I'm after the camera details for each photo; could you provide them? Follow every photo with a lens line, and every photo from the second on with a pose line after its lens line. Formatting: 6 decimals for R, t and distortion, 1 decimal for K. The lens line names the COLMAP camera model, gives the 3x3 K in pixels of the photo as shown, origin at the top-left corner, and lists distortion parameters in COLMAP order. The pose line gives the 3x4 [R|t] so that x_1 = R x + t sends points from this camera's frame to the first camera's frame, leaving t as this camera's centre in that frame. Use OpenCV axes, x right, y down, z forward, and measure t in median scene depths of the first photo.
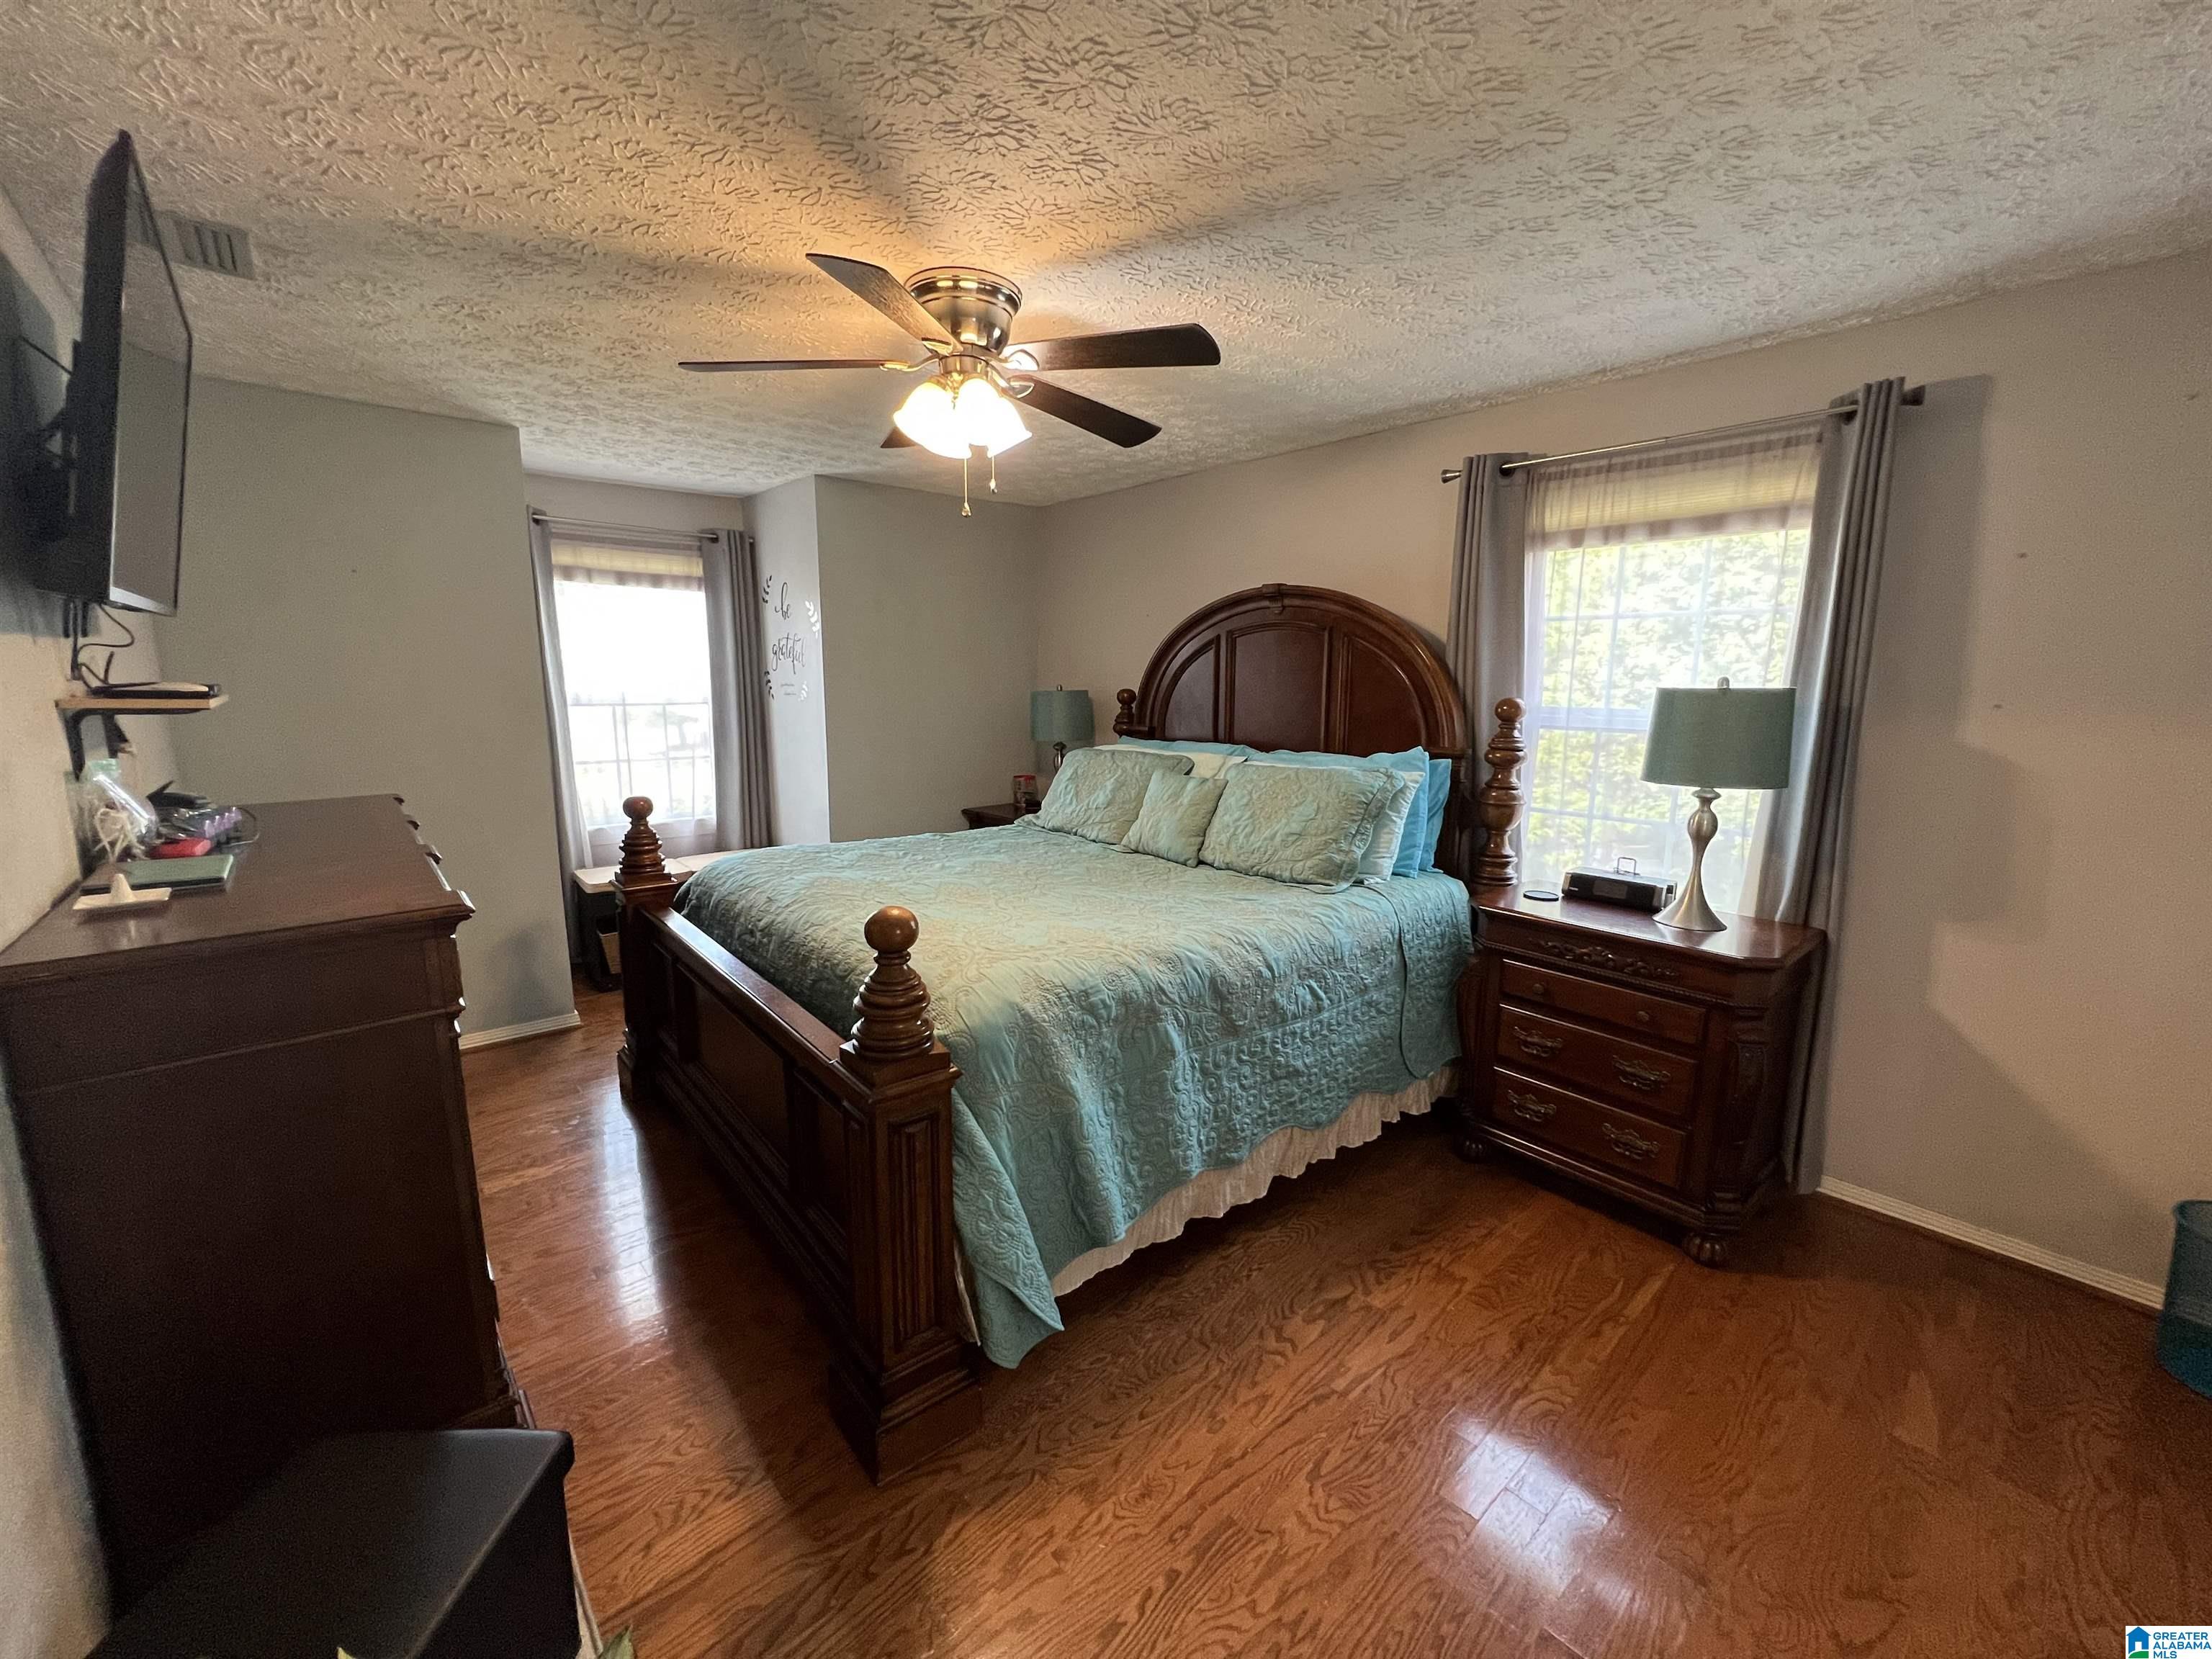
lens RADIAL K [[889.0, 0, 1101.2], [0, 889.0, 827.1], [0, 0, 1]] dist [-0.004706, 0.000027]
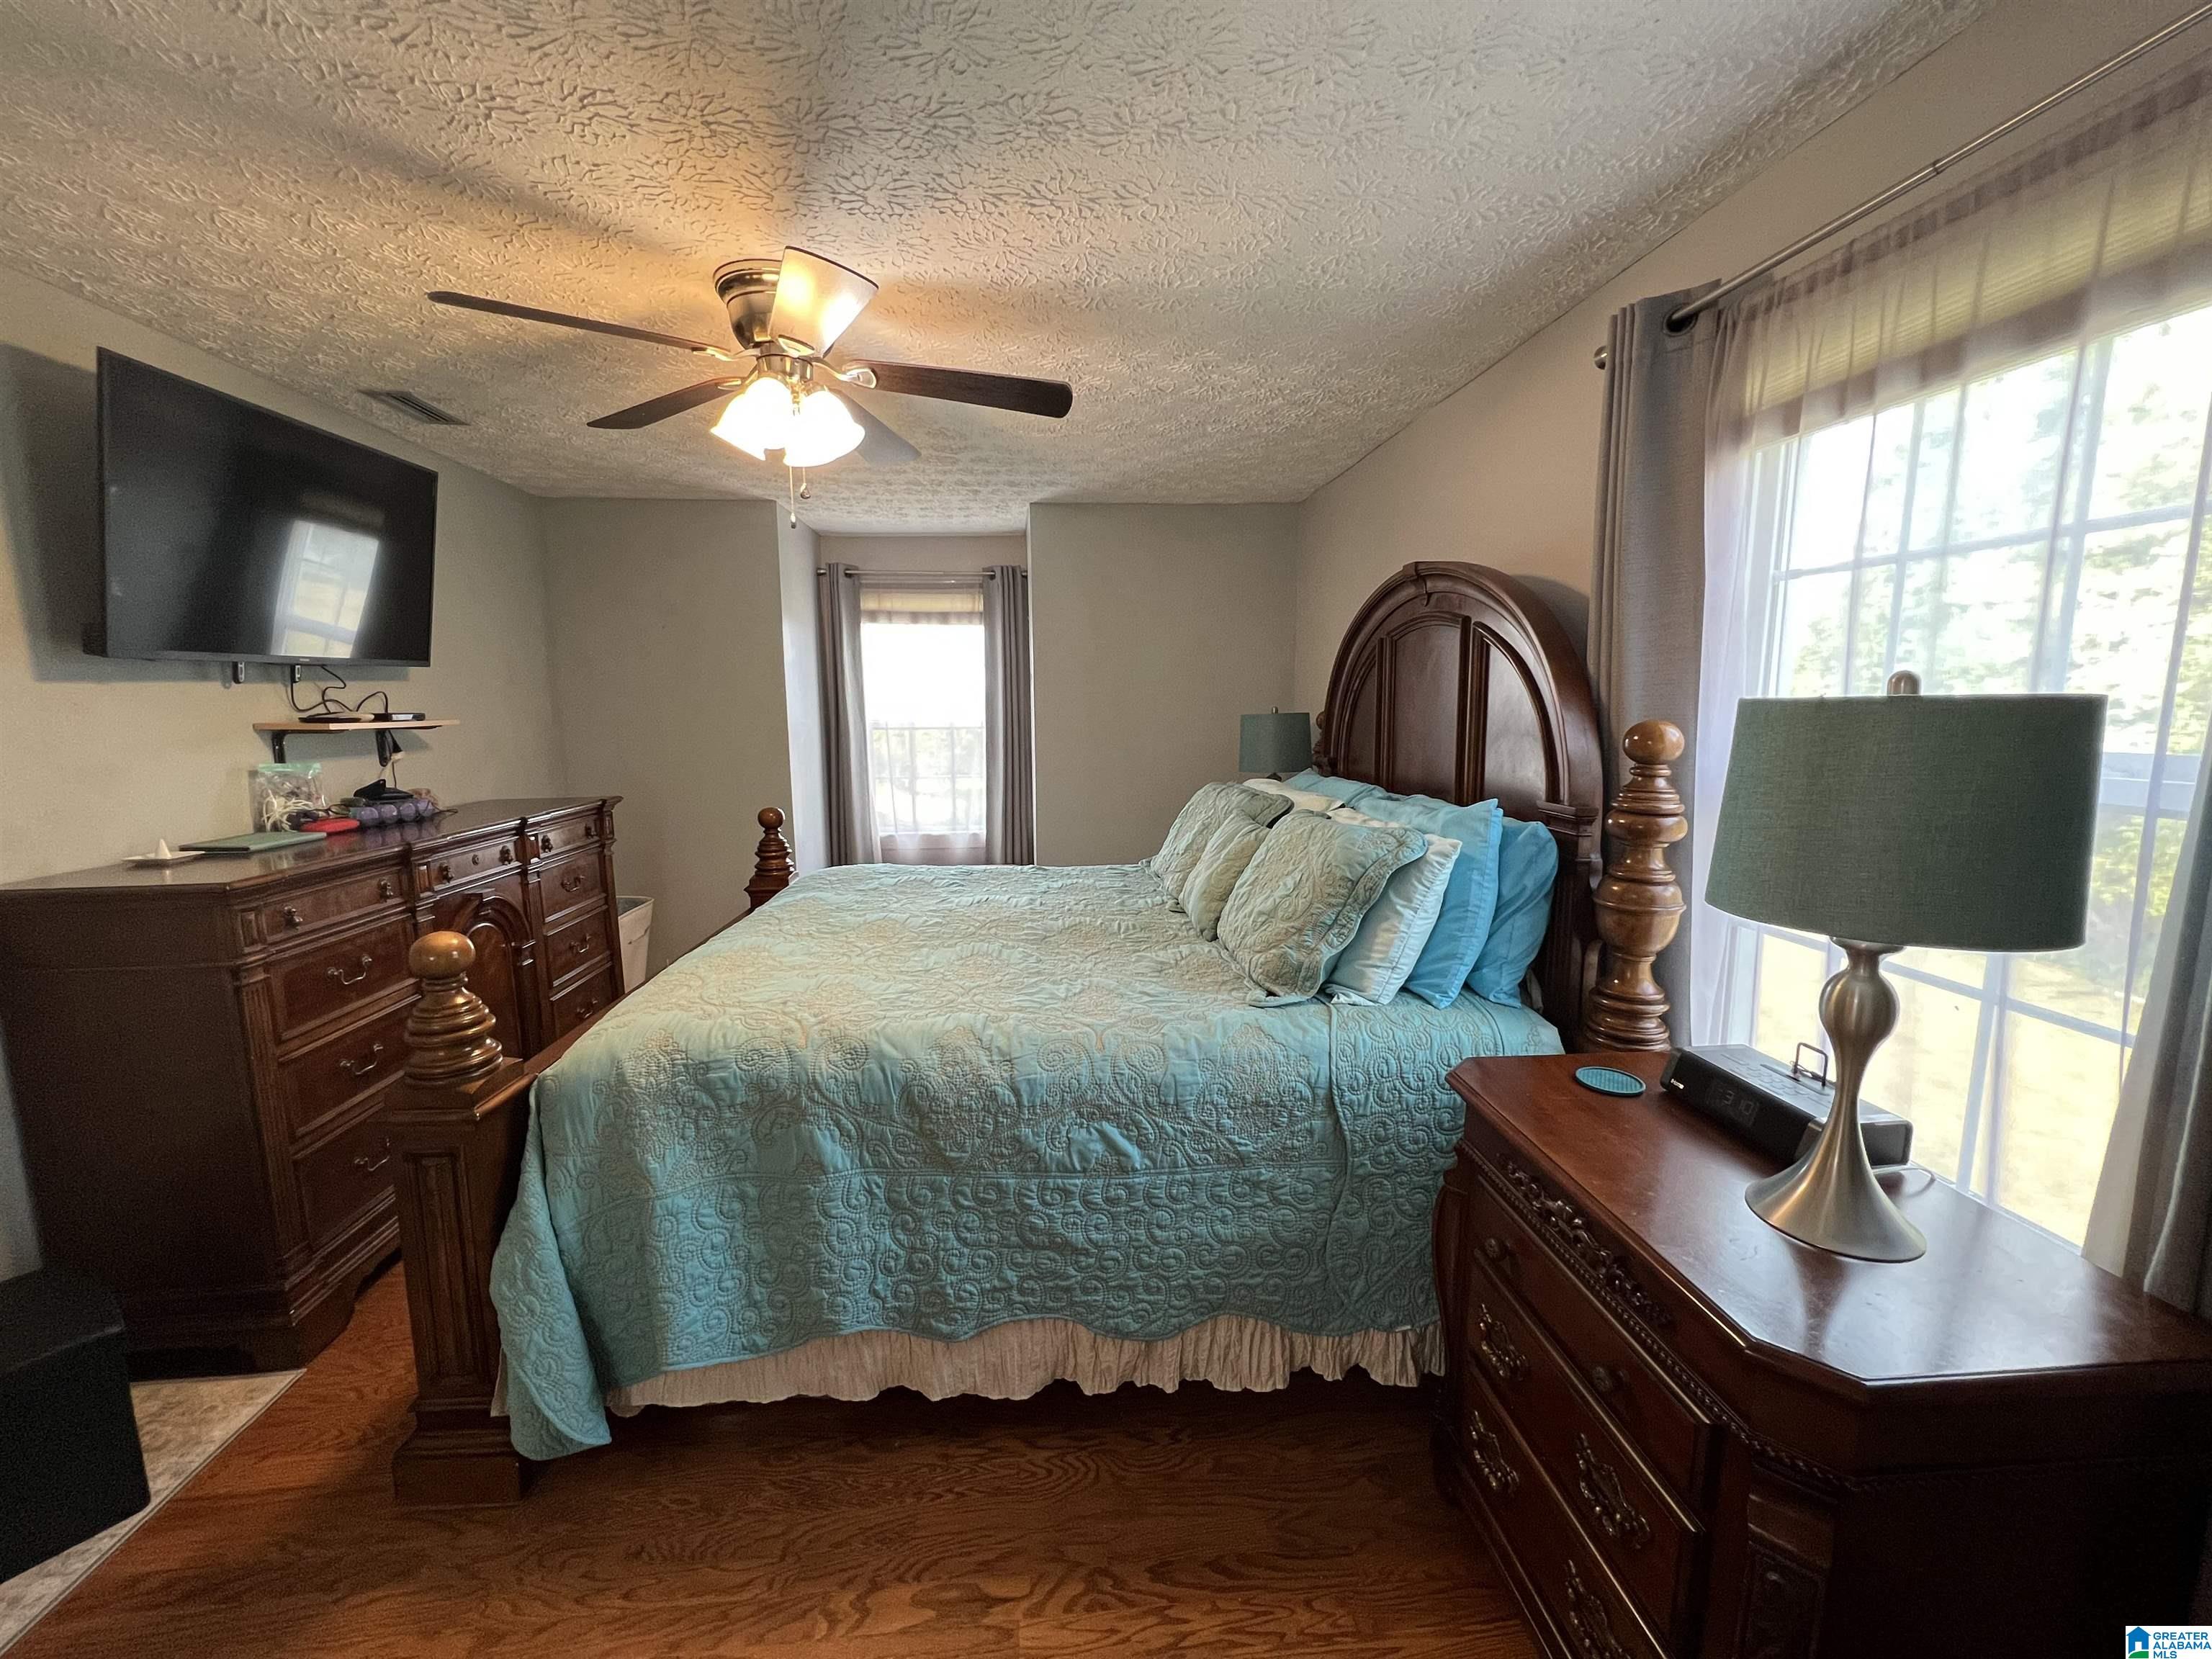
lens RADIAL K [[889.0, 0, 1102.4], [0, 889.0, 826.2], [0, 0, 1]] dist [-0.004706, 0.000027]
pose [[0.809505, 0.066662, -0.583316, 0.624337], [-0.083035, 0.996546, -0.001347, -0.059639], [0.581211, 0.049526, 0.812244, 0.416733]]
